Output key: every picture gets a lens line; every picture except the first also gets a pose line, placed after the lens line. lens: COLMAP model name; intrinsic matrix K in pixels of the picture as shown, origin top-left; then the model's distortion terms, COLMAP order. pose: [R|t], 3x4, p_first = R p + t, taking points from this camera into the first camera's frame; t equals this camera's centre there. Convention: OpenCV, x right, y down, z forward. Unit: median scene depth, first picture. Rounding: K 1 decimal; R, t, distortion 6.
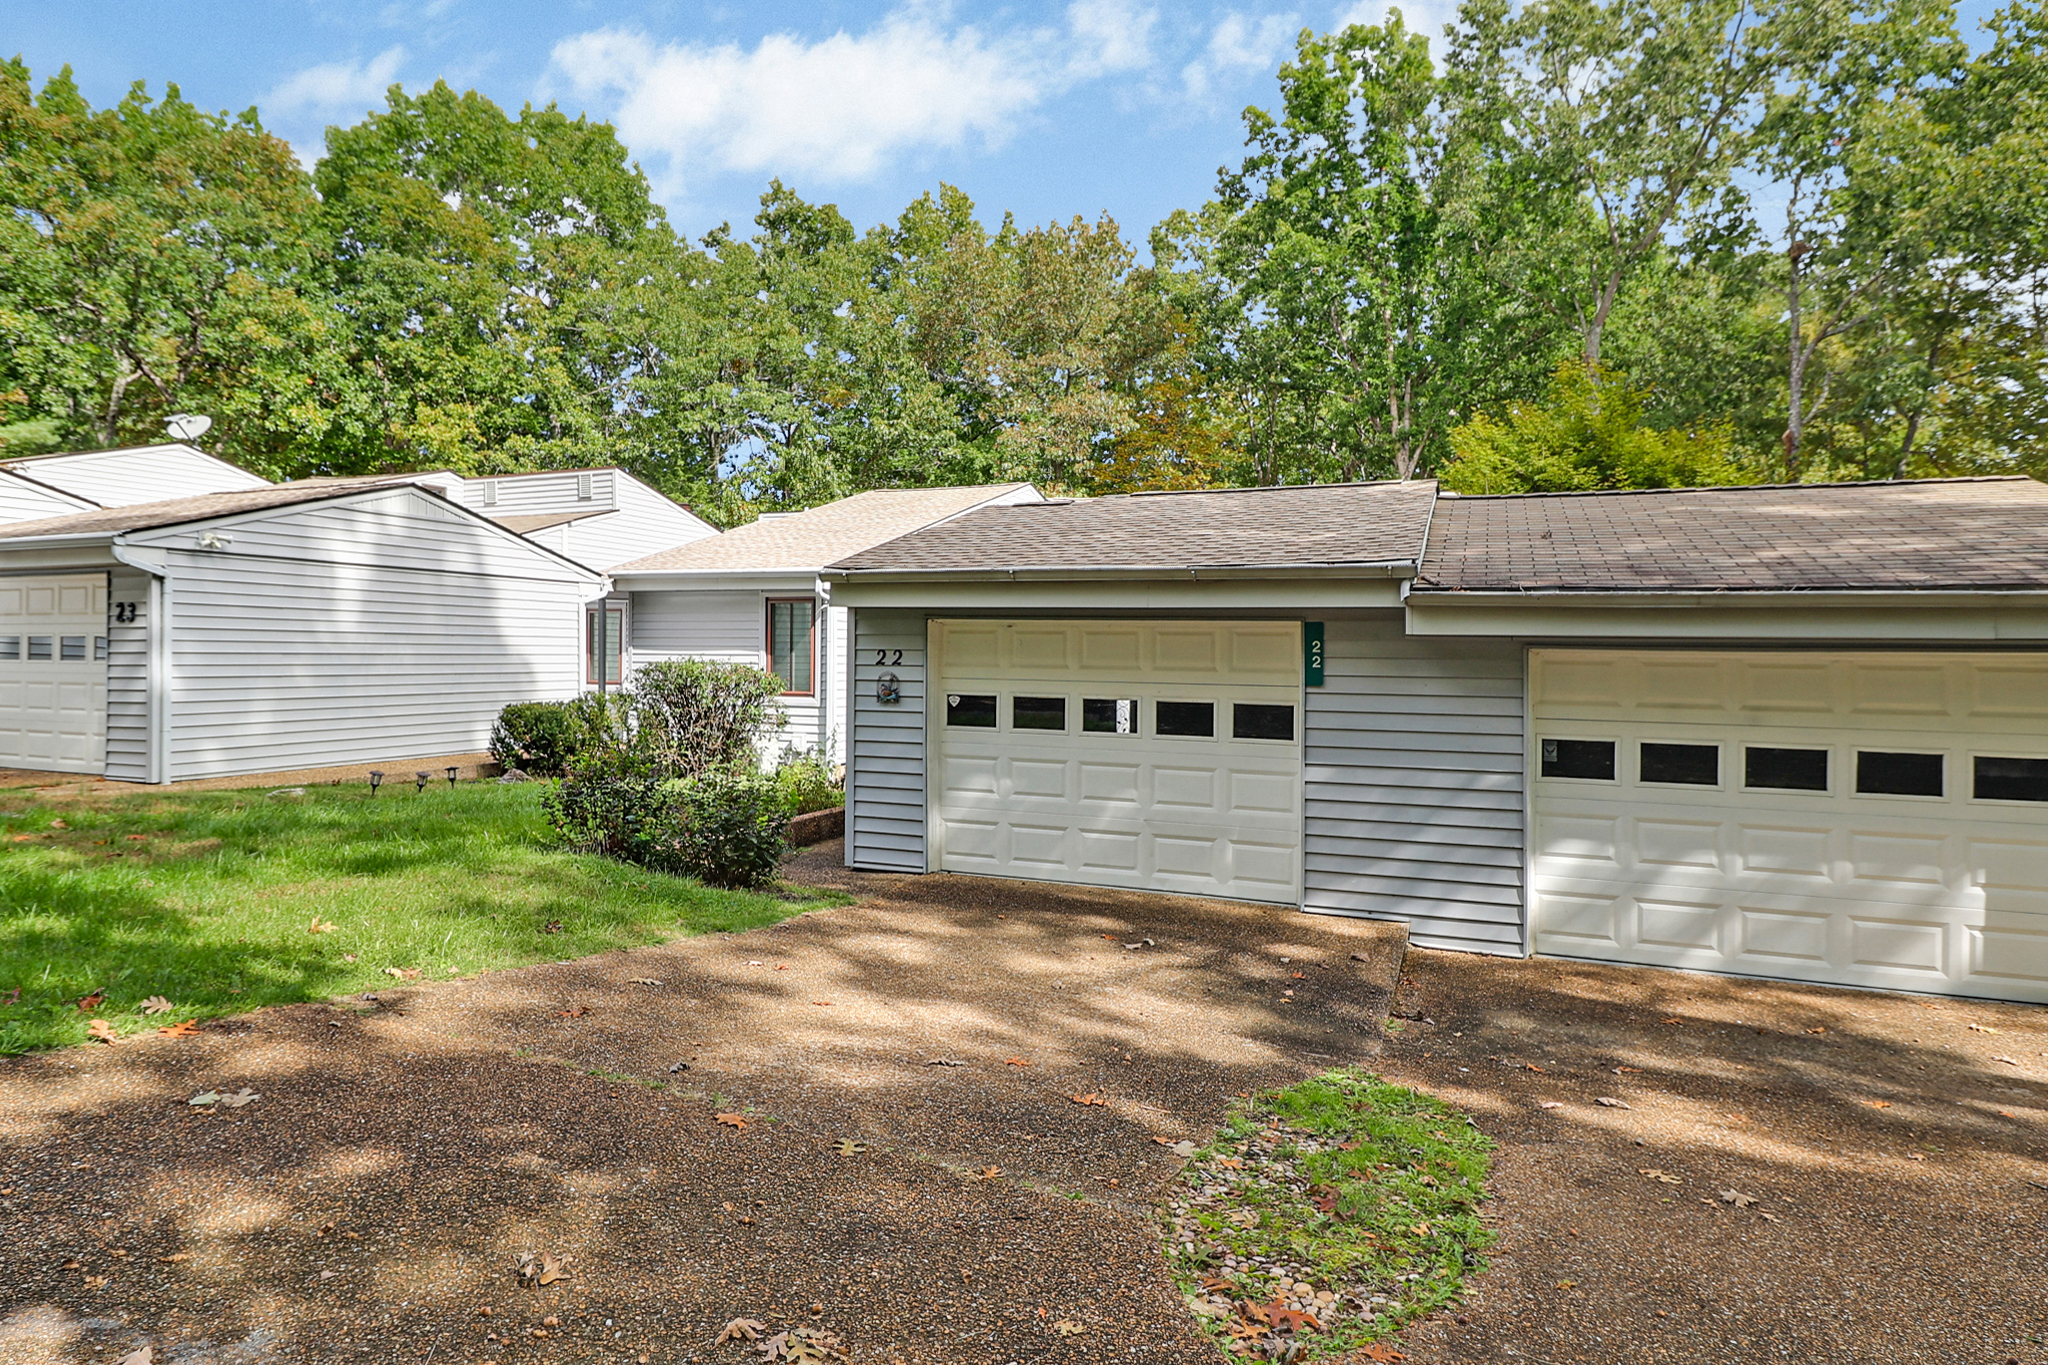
lens RADIAL K [[1163.2, 0, 1001.4], [0, 1163.2, 647.2], [0, 0, 1]] dist [0.004702, -0.012425]
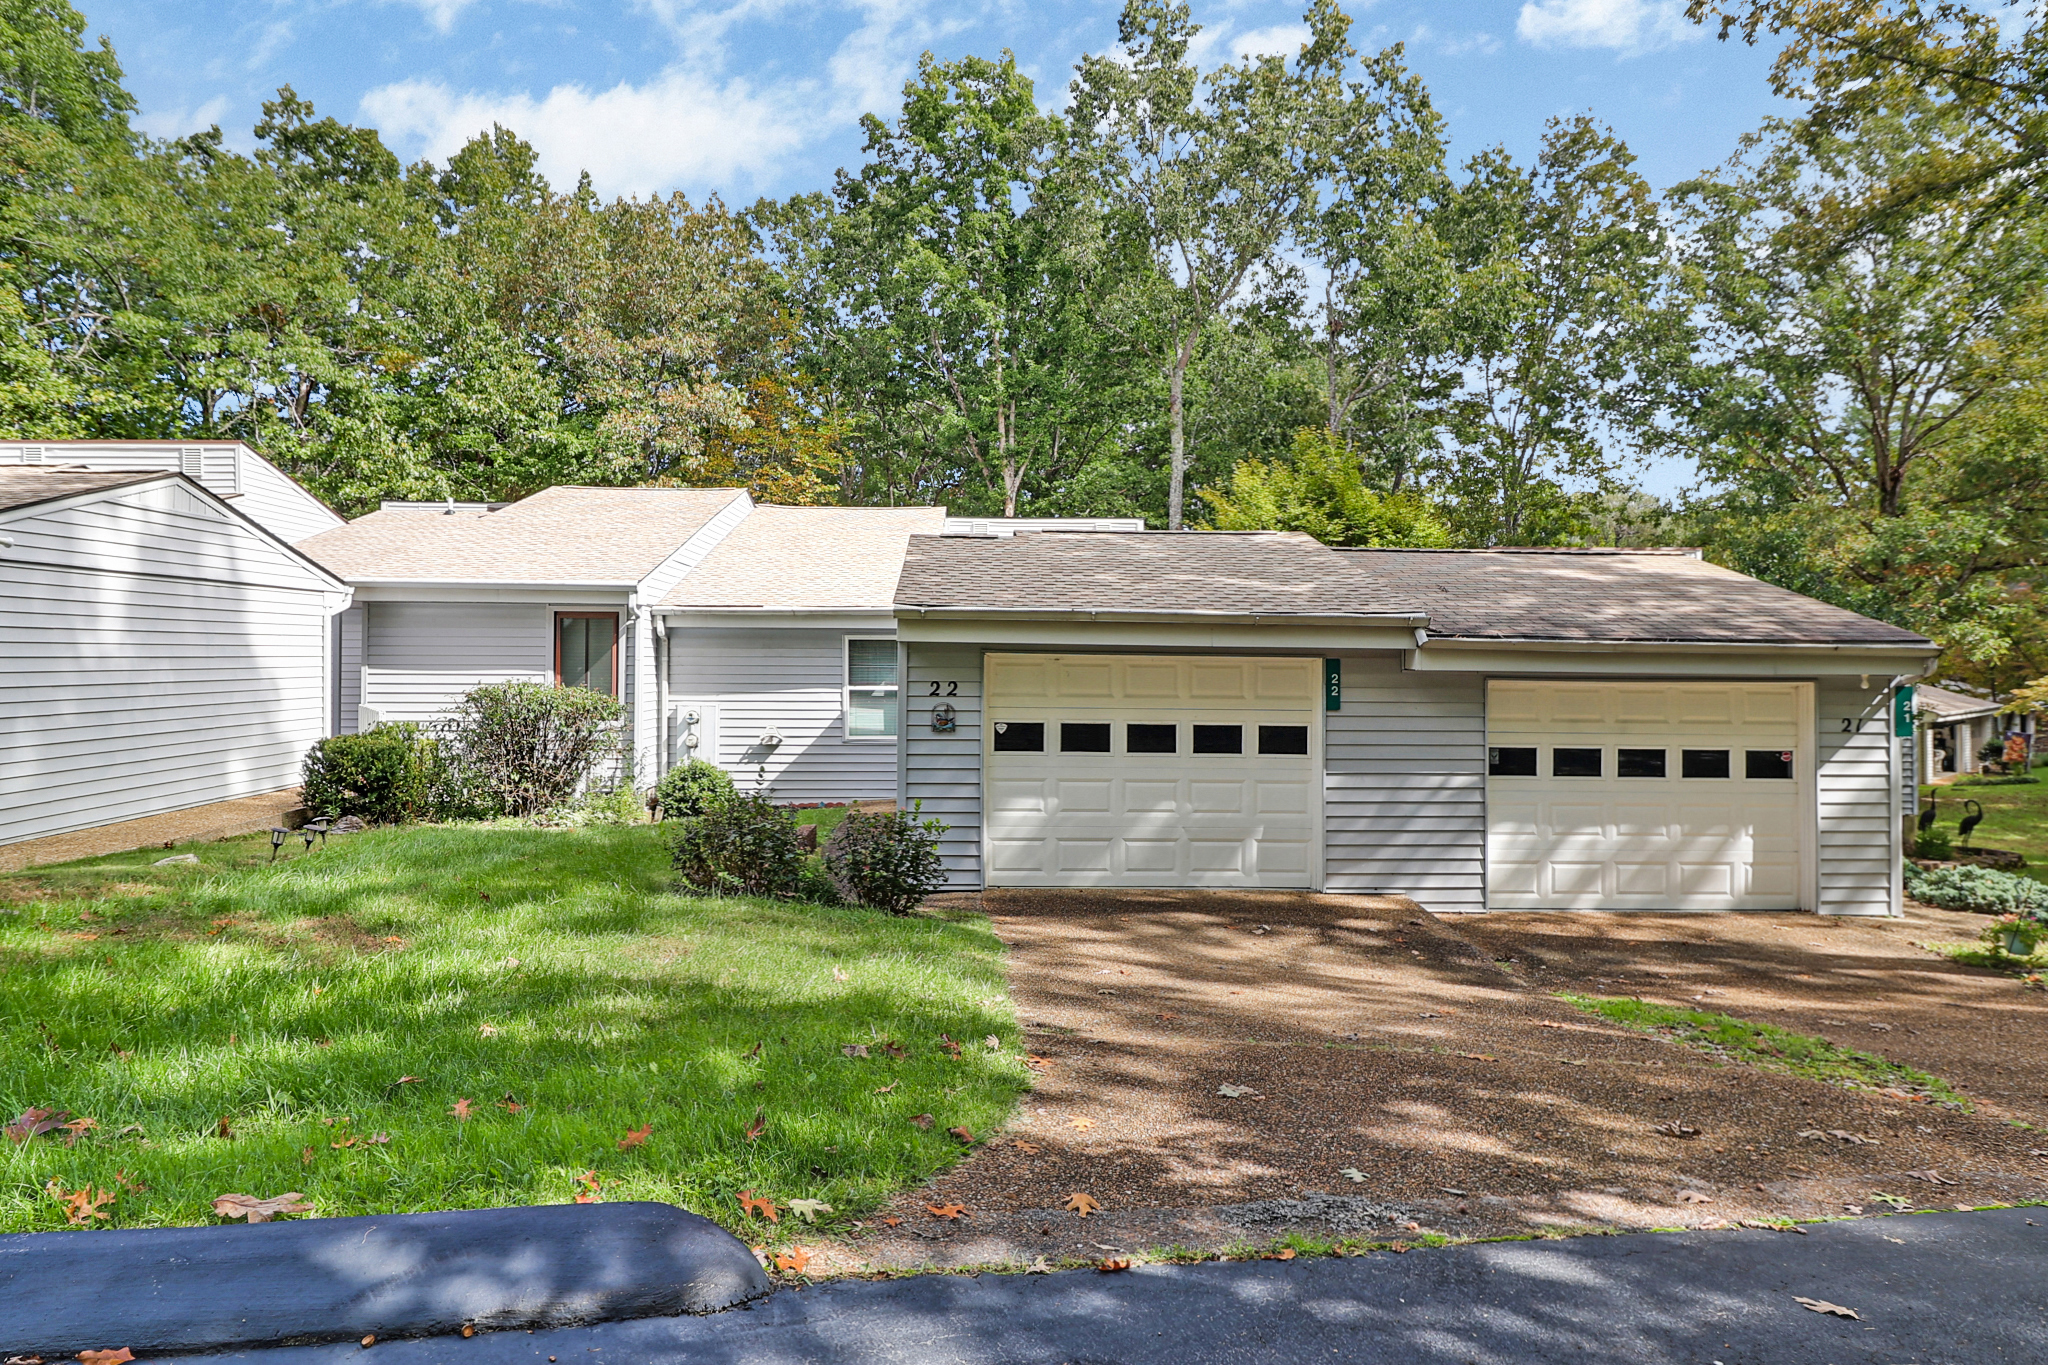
lens RADIAL K [[1221.3, 0, 1009.7], [0, 1221.3, 638.5], [0, 0, 1]] dist [0.014859, -0.022918]
pose [[0.905845, 0.002836, 0.423600, -0.513210], [-0.001246, 0.999991, -0.004031, -0.032476], [-0.423607, 0.003124, 0.905840, -0.030395]]
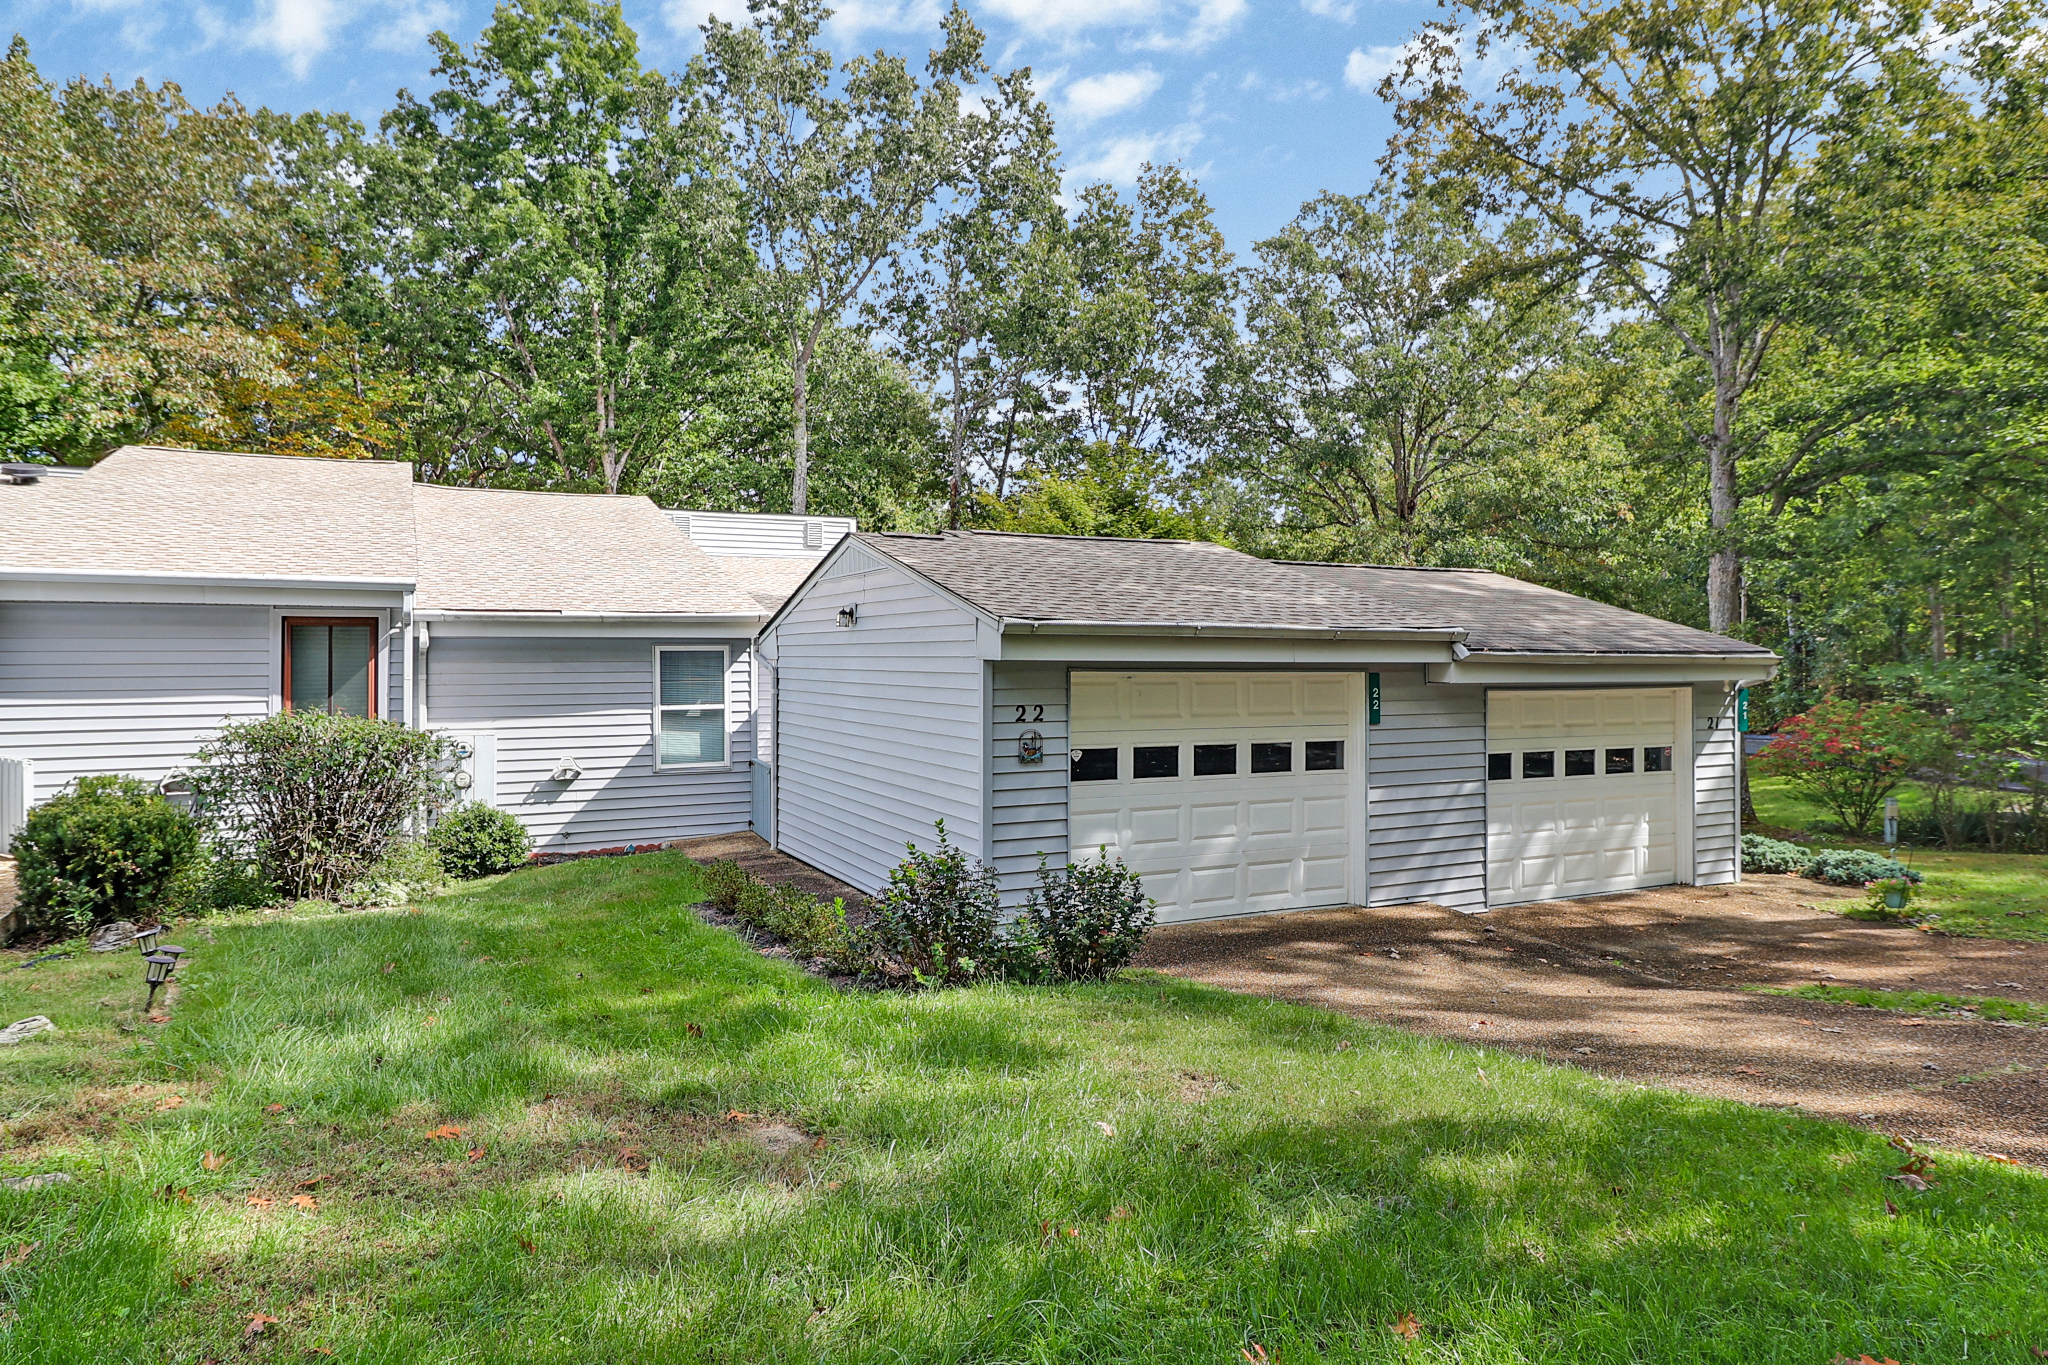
lens RADIAL K [[1221.3, 0, 1009.7], [0, 1221.3, 638.5], [0, 0, 1]] dist [0.014859, -0.022918]
pose [[0.650317, 0.000831, 0.759663, -0.844288], [0.002164, 0.999993, -0.002946, -0.047841], [-0.759660, 0.003560, 0.650310, 0.382653]]
